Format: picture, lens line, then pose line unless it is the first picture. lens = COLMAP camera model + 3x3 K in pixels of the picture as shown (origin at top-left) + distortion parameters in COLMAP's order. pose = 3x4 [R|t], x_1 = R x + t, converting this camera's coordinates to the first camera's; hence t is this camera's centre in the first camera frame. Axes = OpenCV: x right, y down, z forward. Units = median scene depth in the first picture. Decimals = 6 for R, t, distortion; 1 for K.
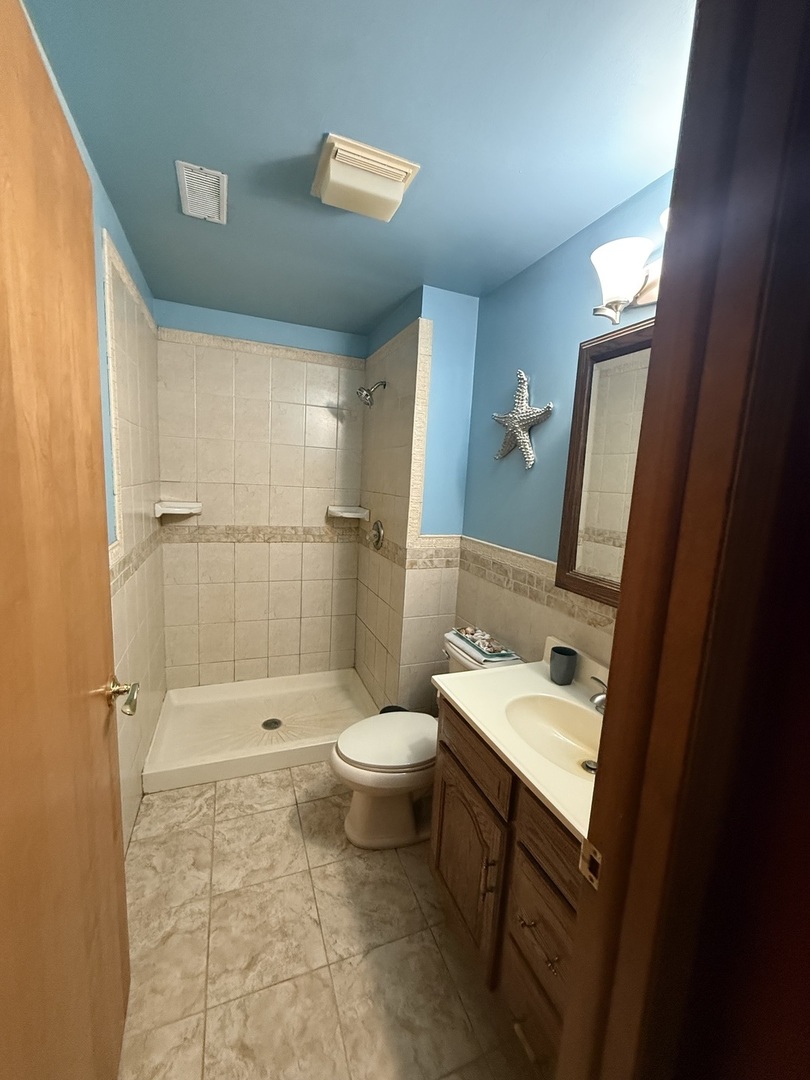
lens RADIAL K [[430.8, 0, 405.4], [0, 430.8, 537.6], [0, 0, 1]] dist [0.000826, -0.000157]
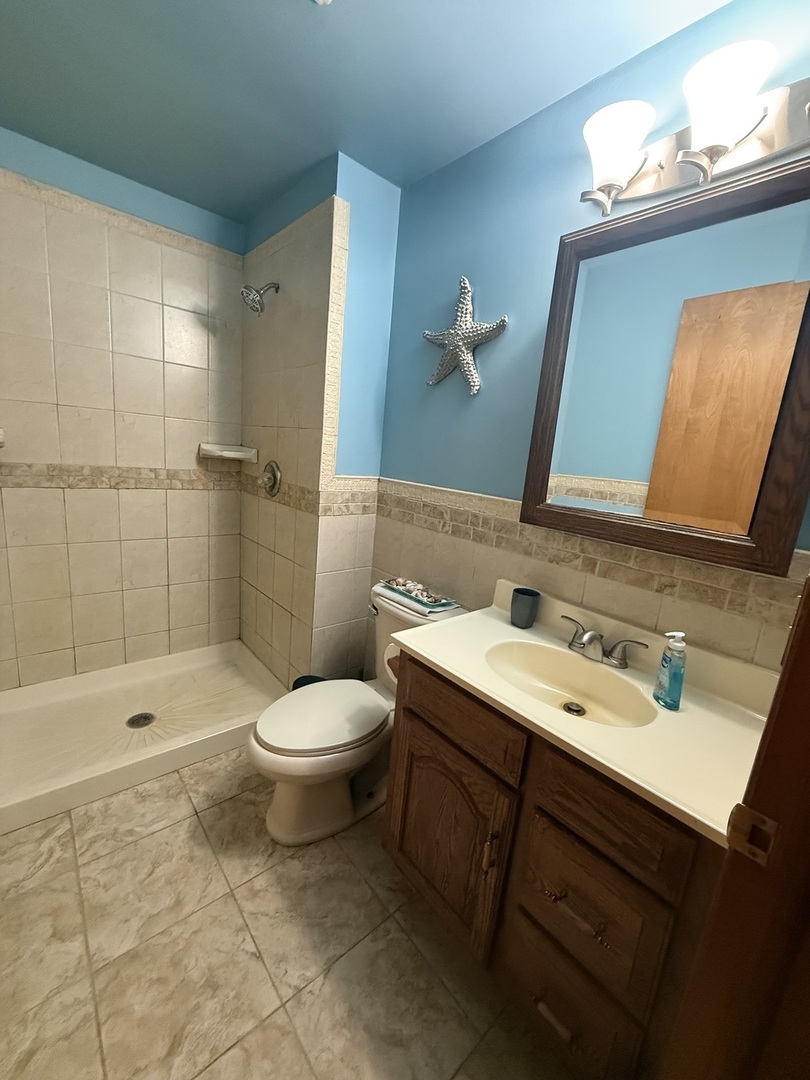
lens RADIAL K [[430.8, 0, 403.9], [0, 430.8, 538.1], [0, 0, 1]] dist [0.000826, -0.000157]
pose [[0.944043, -0.036009, 0.327850, -0.147495], [0.007514, 0.996113, 0.087769, 0.053972], [-0.329736, -0.080394, 0.940644, 0.189208]]
